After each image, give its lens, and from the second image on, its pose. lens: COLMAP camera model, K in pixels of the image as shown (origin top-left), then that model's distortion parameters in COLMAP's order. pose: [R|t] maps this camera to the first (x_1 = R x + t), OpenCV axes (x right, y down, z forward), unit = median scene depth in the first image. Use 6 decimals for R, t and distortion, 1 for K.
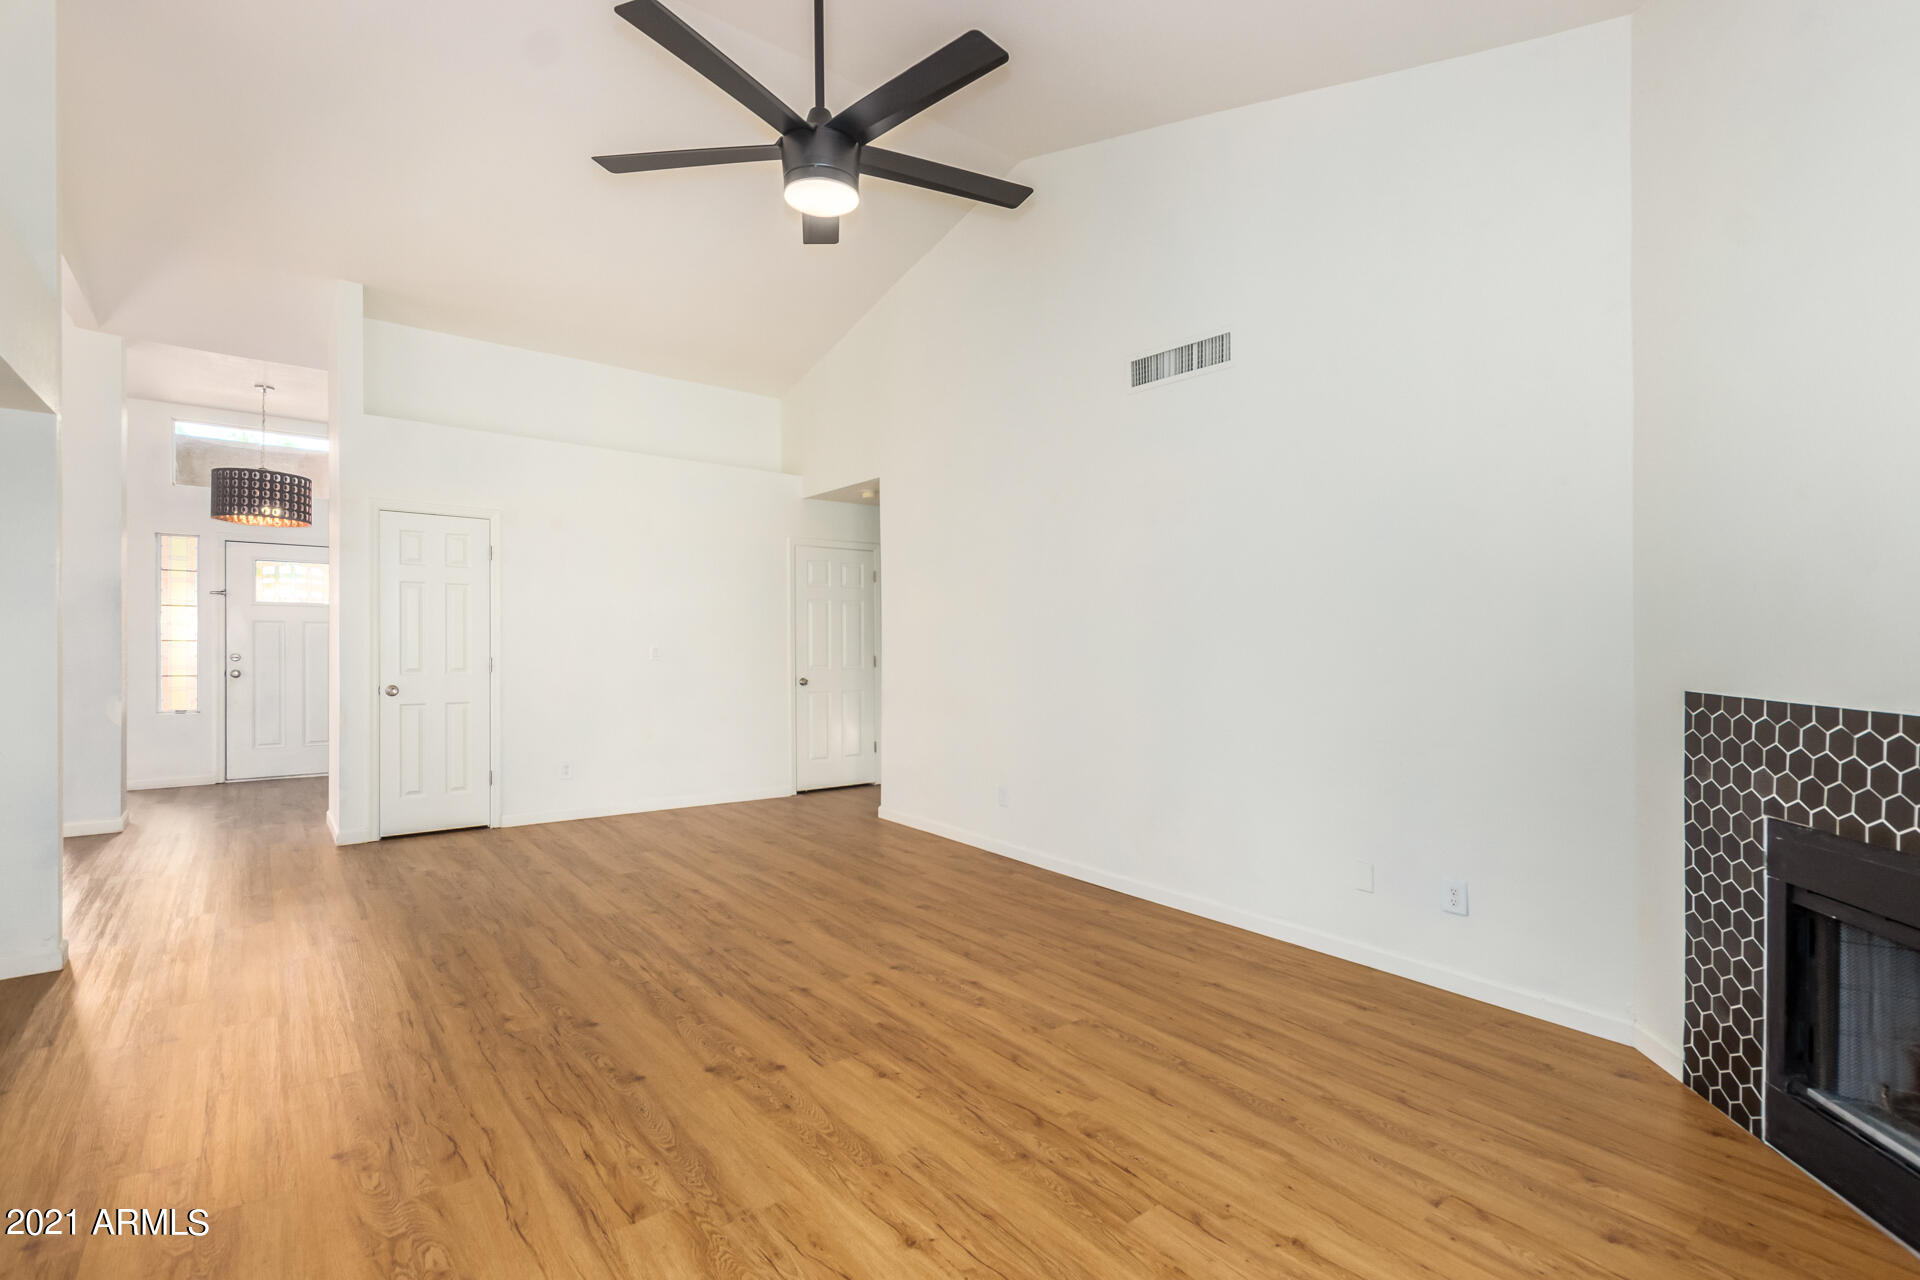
lens RADIAL K [[900.3, 0, 960.4], [0, 900.3, 616.2], [0, 0, 1]] dist [0.014136, -0.005193]
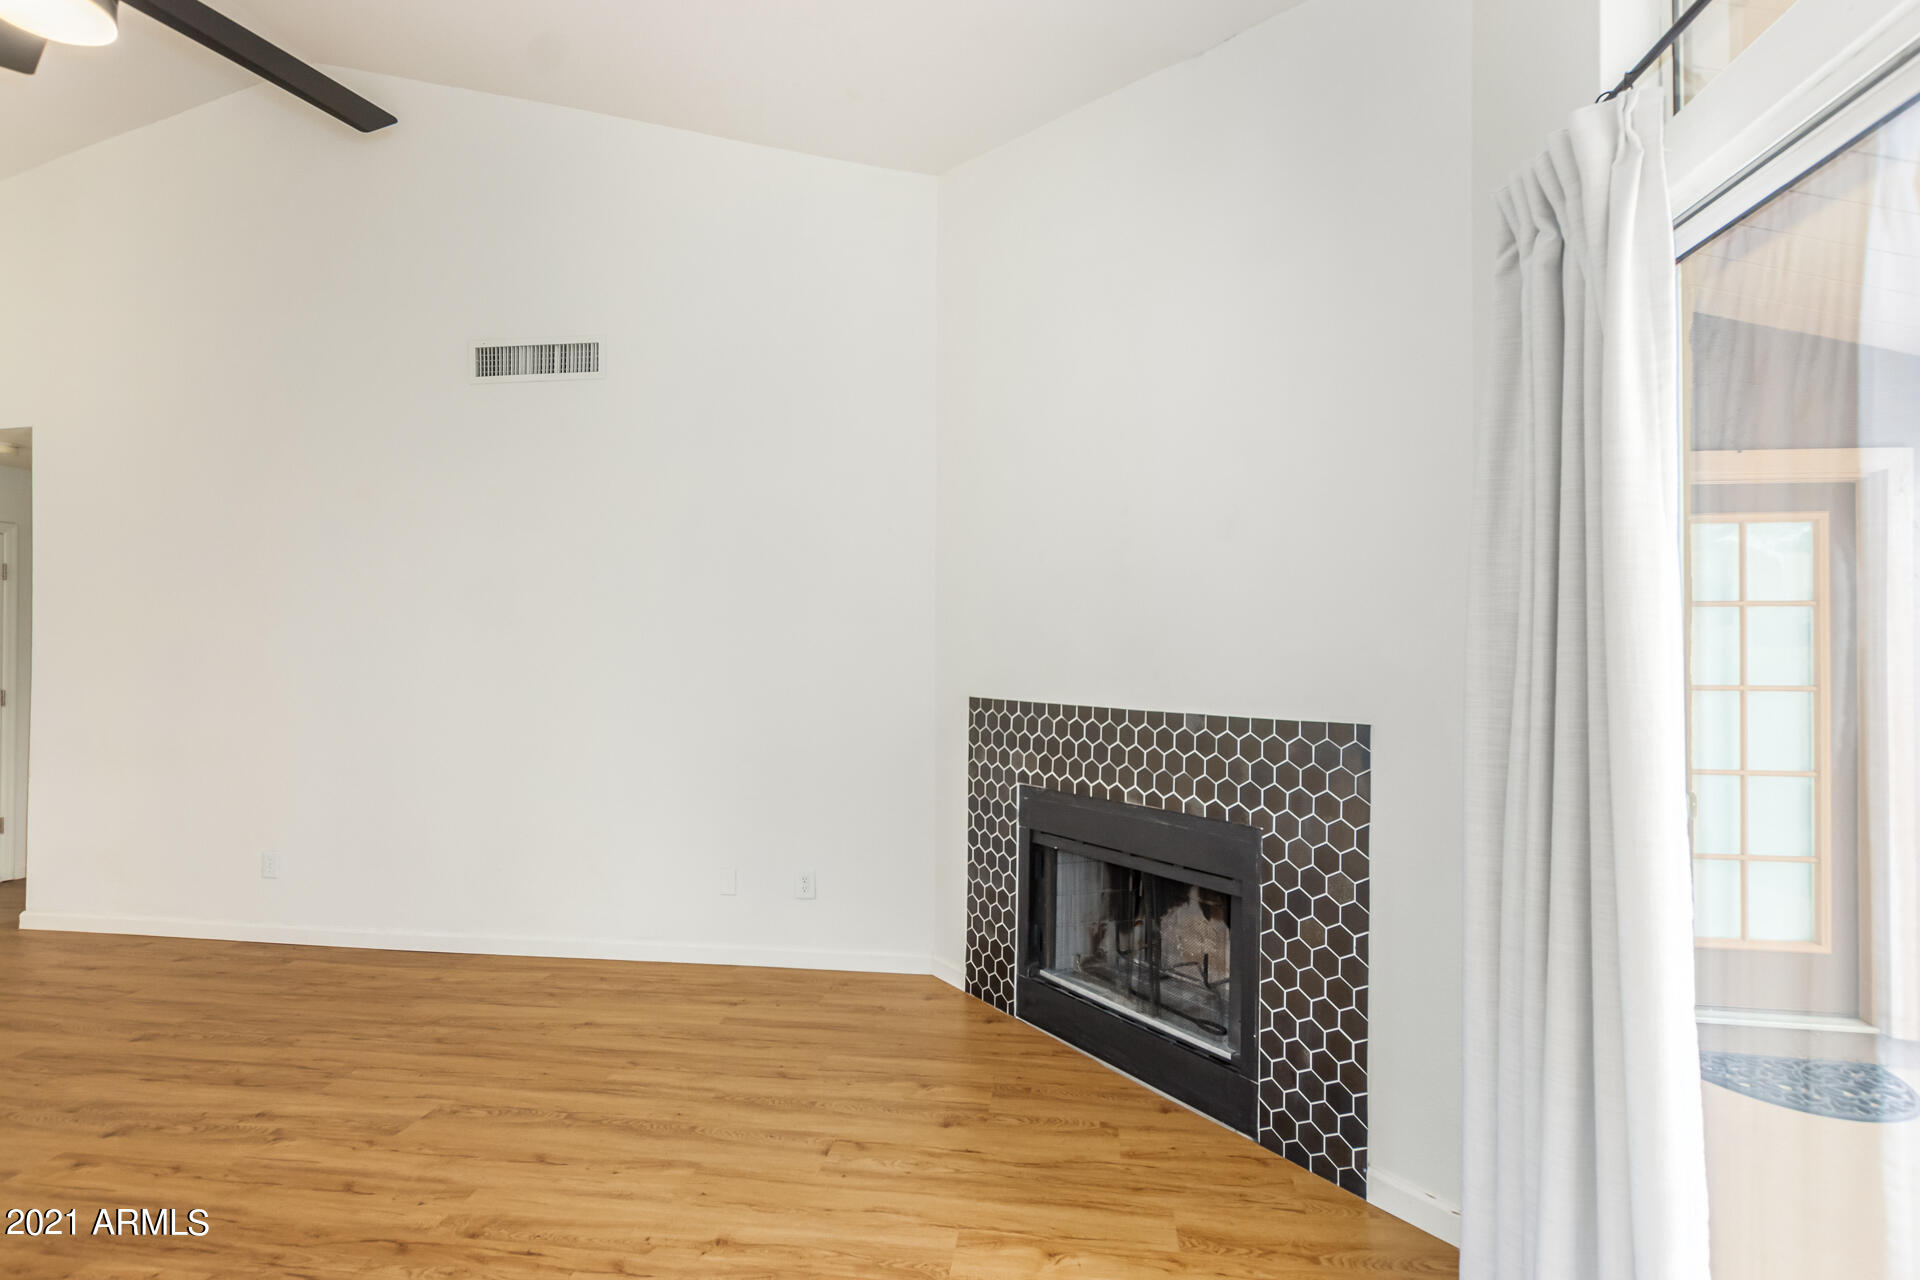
lens RADIAL K [[900.3, 0, 975.3], [0, 900.3, 624.3], [0, 0, 1]] dist [0.014136, -0.005193]
pose [[0.718509, 0.019591, 0.695242, -0.121754], [-0.011665, 0.999802, -0.016118, -0.002778], [-0.695420, 0.003471, 0.718595, 0.037439]]
